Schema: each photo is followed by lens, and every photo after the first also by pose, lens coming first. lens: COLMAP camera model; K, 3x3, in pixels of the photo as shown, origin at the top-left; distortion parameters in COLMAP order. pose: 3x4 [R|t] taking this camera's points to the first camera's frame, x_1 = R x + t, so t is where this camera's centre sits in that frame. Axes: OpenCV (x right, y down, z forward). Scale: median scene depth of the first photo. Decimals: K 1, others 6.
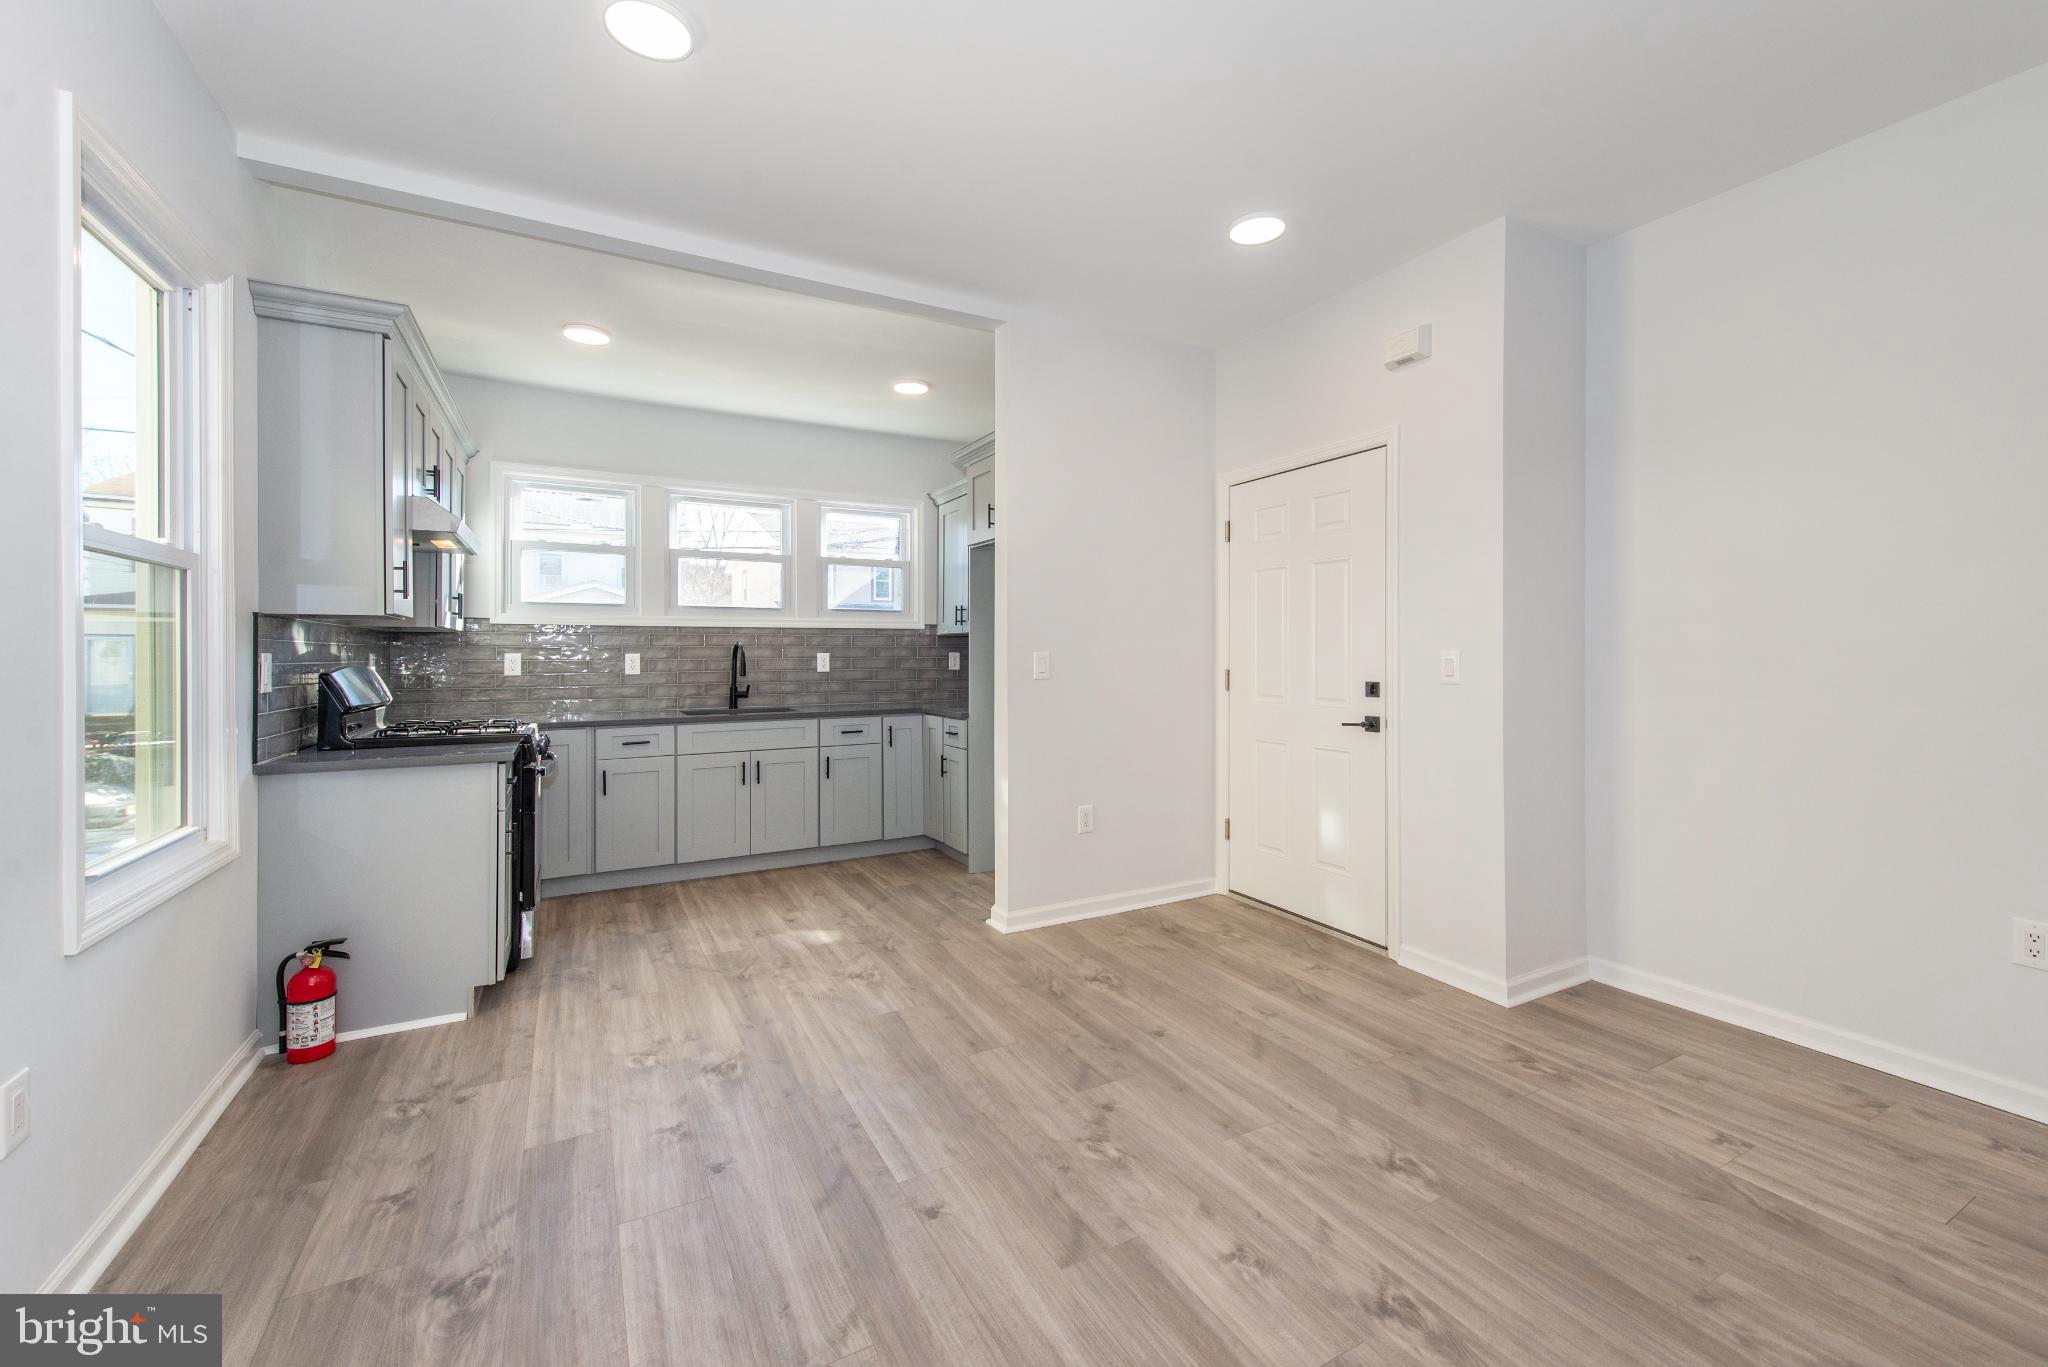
lens RADIAL K [[813.4, 0, 1036.9], [0, 813.4, 651.5], [0, 0, 1]] dist [0.013926, -0.000354]
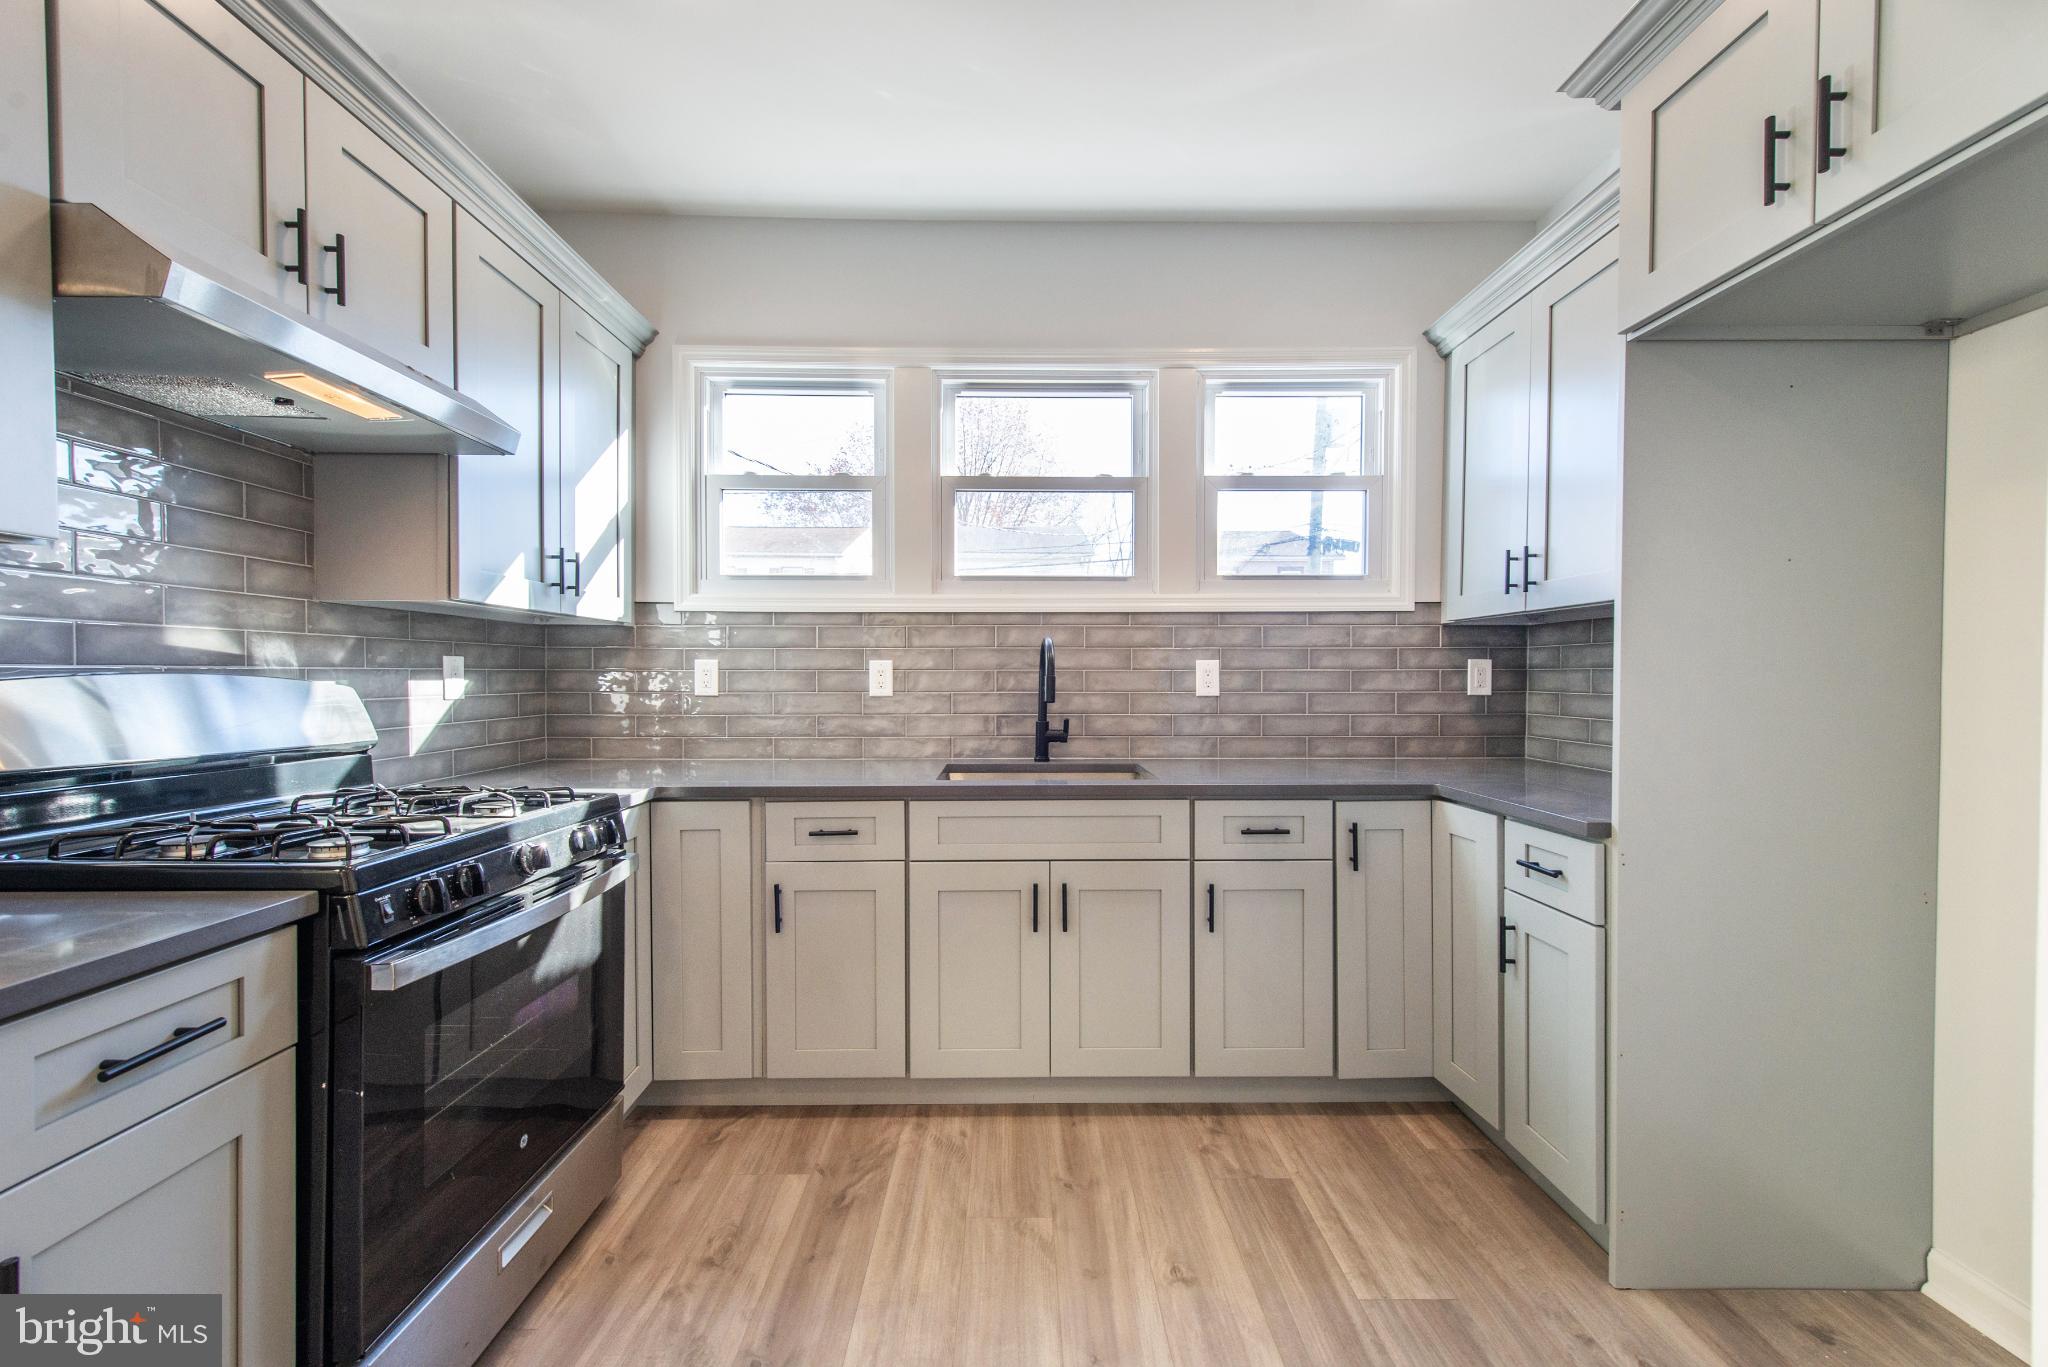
lens RADIAL K [[821.3, 0, 1025.8], [0, 821.3, 686.0], [0, 0, 1]] dist [0.012397, -0.000148]
pose [[0.879967, 0.010336, -0.474922, -0.154277], [-0.001561, 0.999821, 0.018868, 0.011942], [0.475032, -0.015861, 0.879826, 0.647113]]
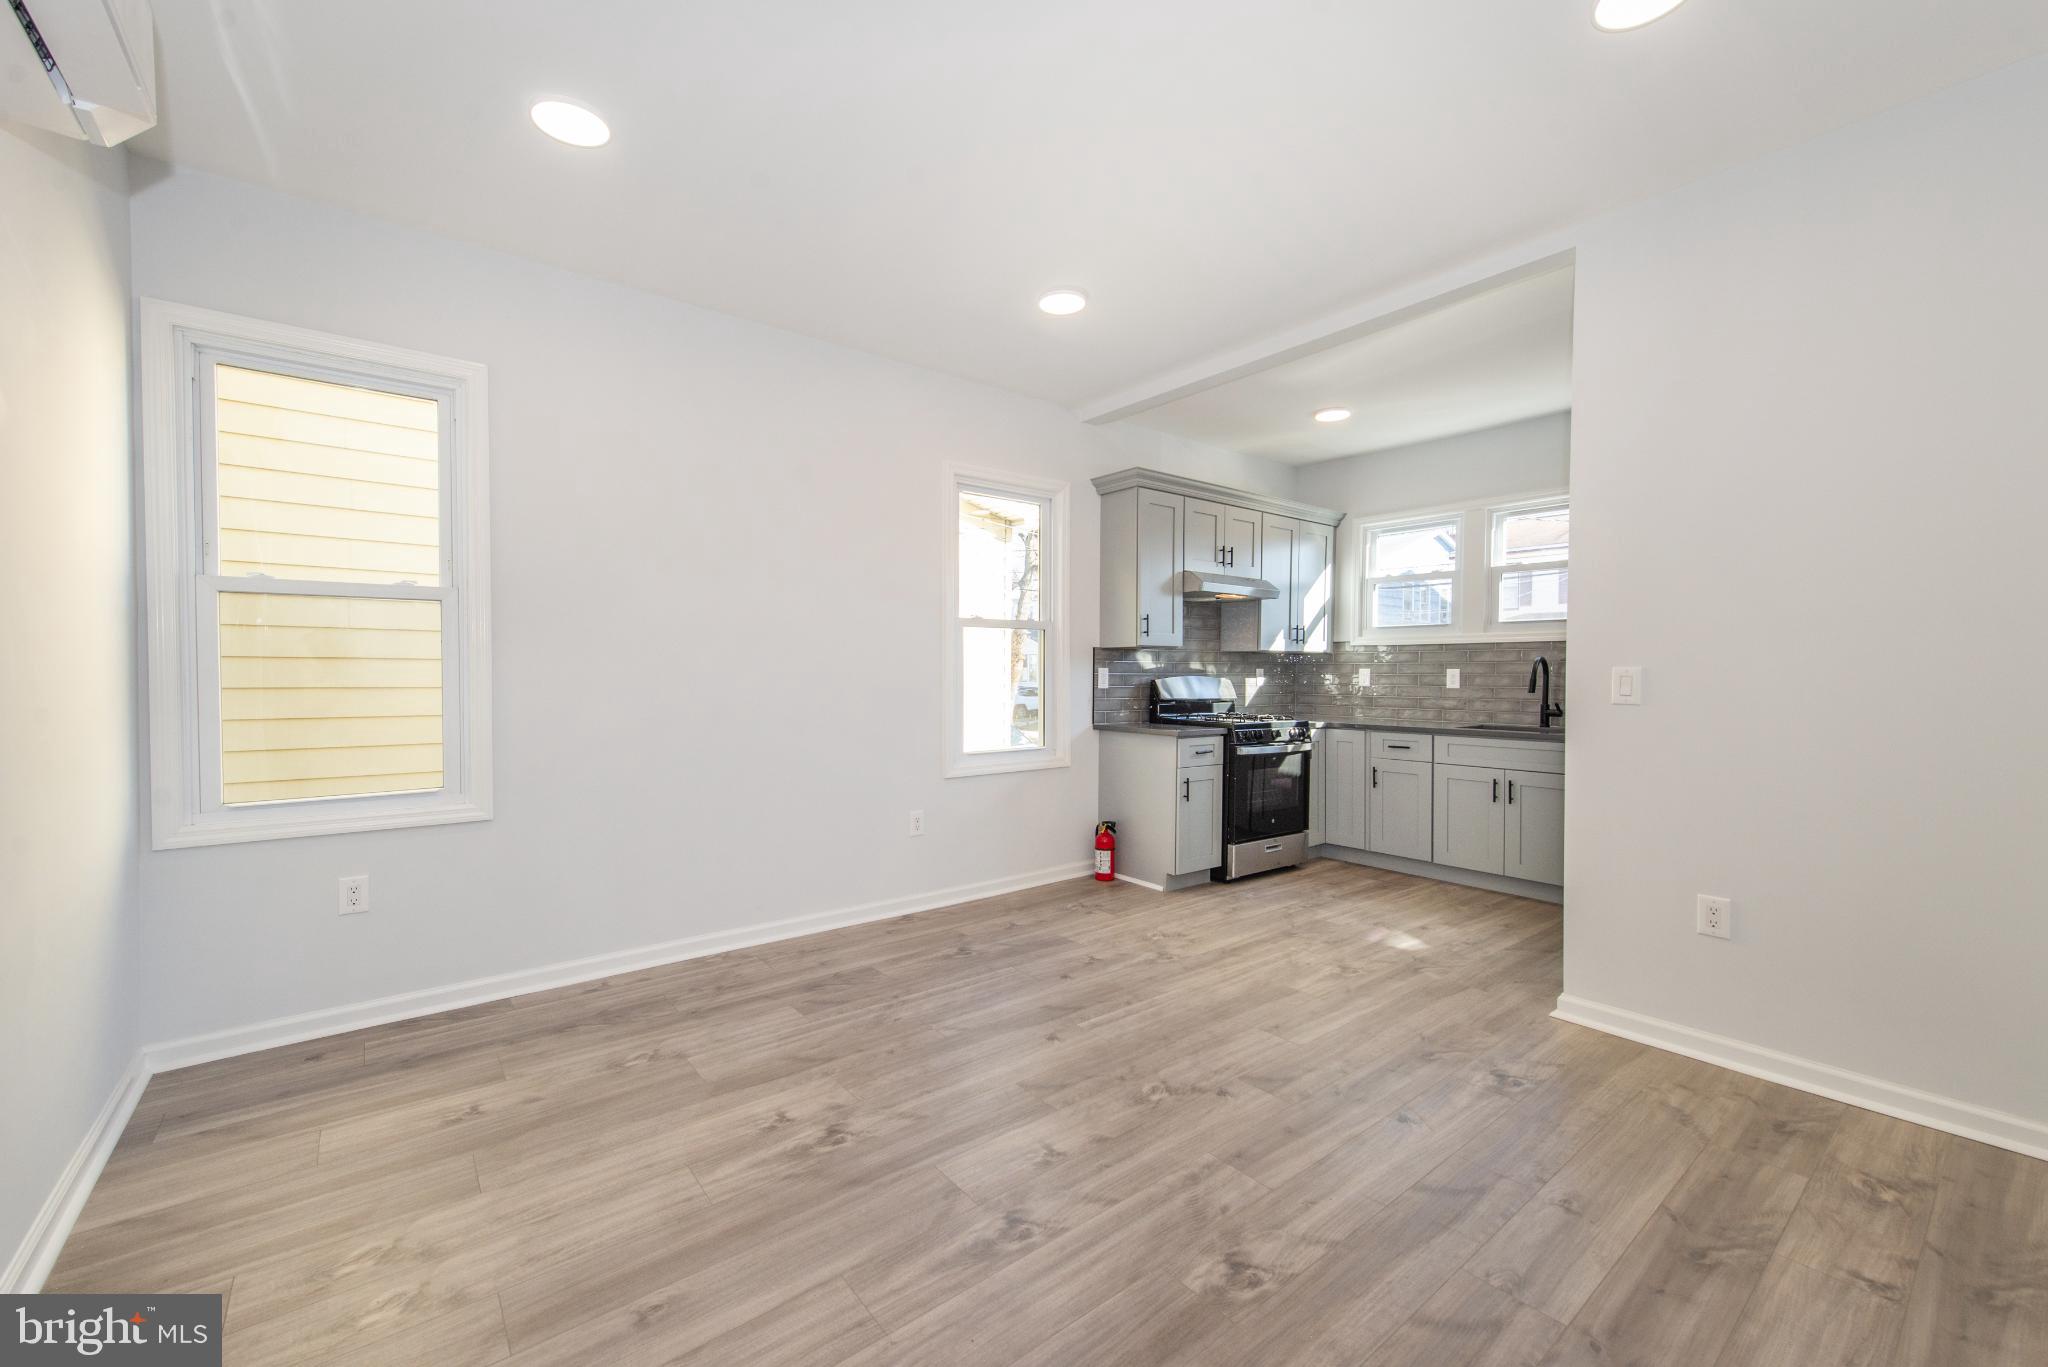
lens RADIAL K [[821.3, 0, 1025.8], [0, 821.3, 686.0], [0, 0, 1]] dist [0.012397, -0.000148]
pose [[0.174740, 0.020978, -0.984391, 0.584615], [-0.000107, 0.999773, 0.021287, 0.002120], [0.984615, -0.003614, 0.174703, 0.300732]]
